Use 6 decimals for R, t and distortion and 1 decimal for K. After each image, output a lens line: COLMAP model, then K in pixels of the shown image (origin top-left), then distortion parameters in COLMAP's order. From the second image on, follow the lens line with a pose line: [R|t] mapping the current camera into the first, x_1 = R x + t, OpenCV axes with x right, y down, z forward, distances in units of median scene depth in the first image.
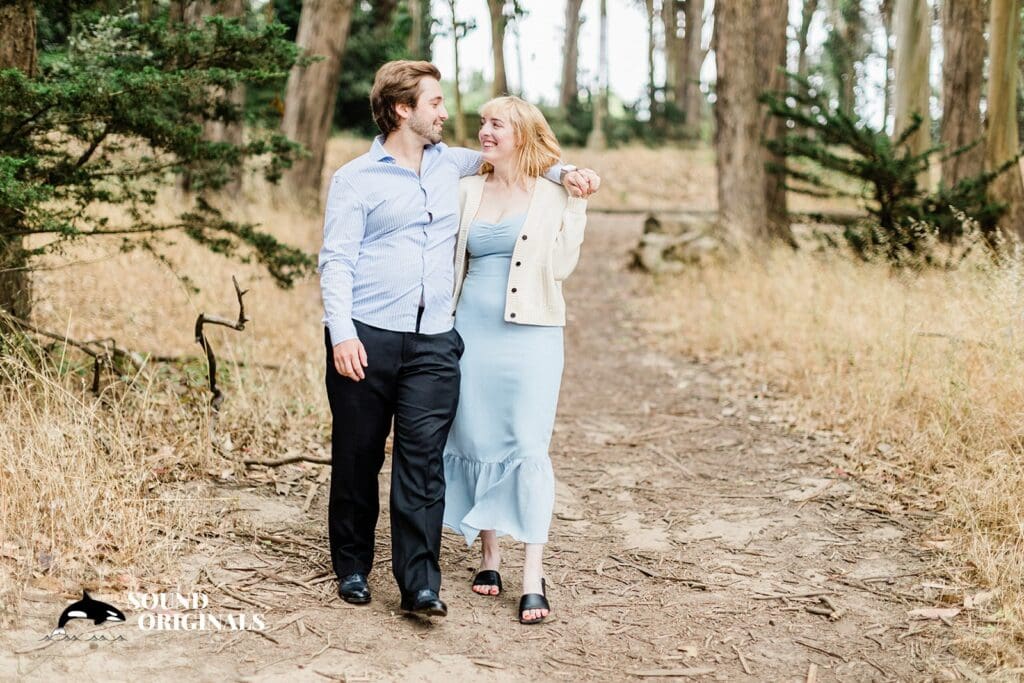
lens RADIAL K [[1447.4, 0, 510.8], [0, 1447.4, 343.9], [0, 0, 1]] dist [0.015138, 0.000000]
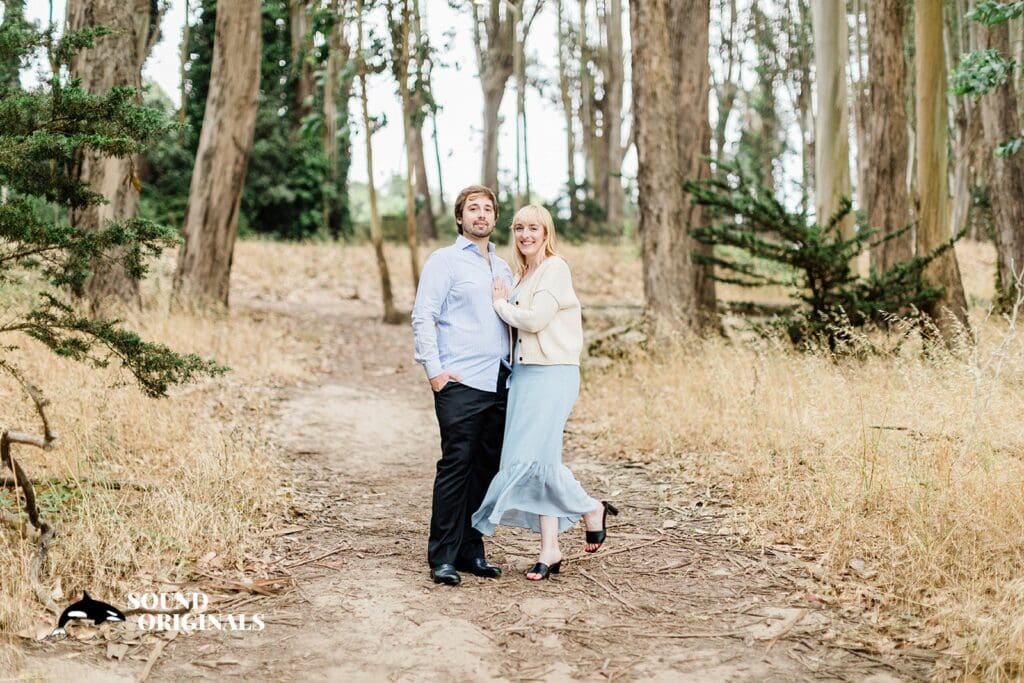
lens RADIAL K [[1447.4, 0, 510.0], [0, 1447.4, 340.2], [0, 0, 1]] dist [0.015138, 0.000000]
pose [[0.998393, -0.026242, 0.050236, 0.008904], [0.029822, 0.996966, -0.071893, -0.002208], [-0.048197, 0.073275, 0.996146, 0.085701]]
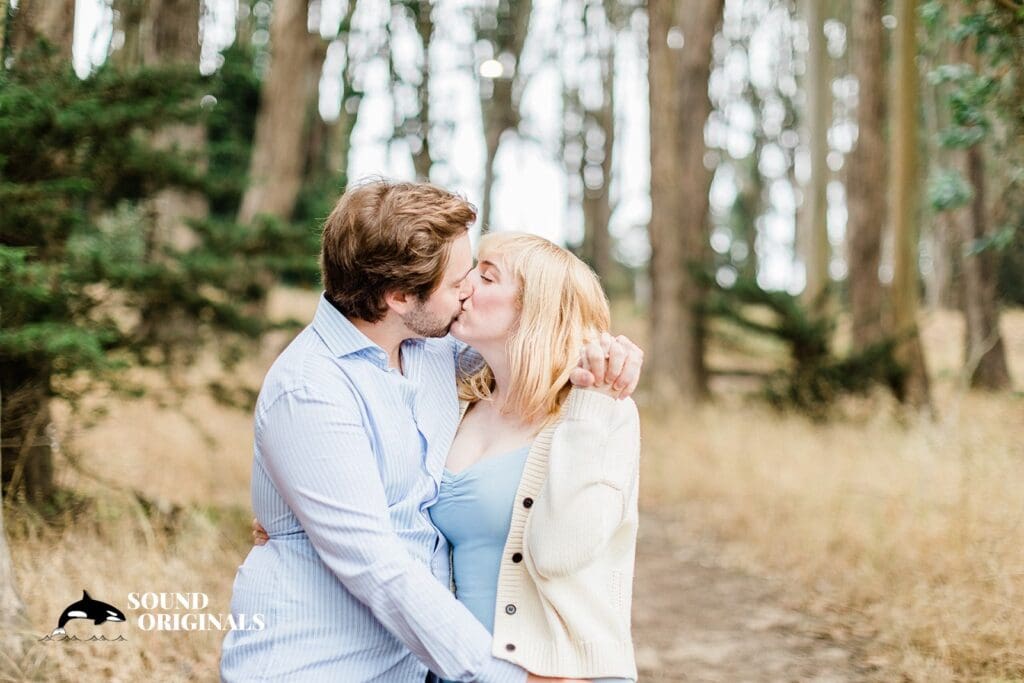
lens RADIAL K [[1447.4, 0, 512.2], [0, 1447.4, 340.4], [0, 0, 1]] dist [0.015138, 0.000000]
pose [[0.997941, 0.009304, 0.063461, -0.039184], [-0.002697, 0.994636, -0.103400, -0.002337], [-0.064082, 0.103016, 0.992613, -0.096066]]
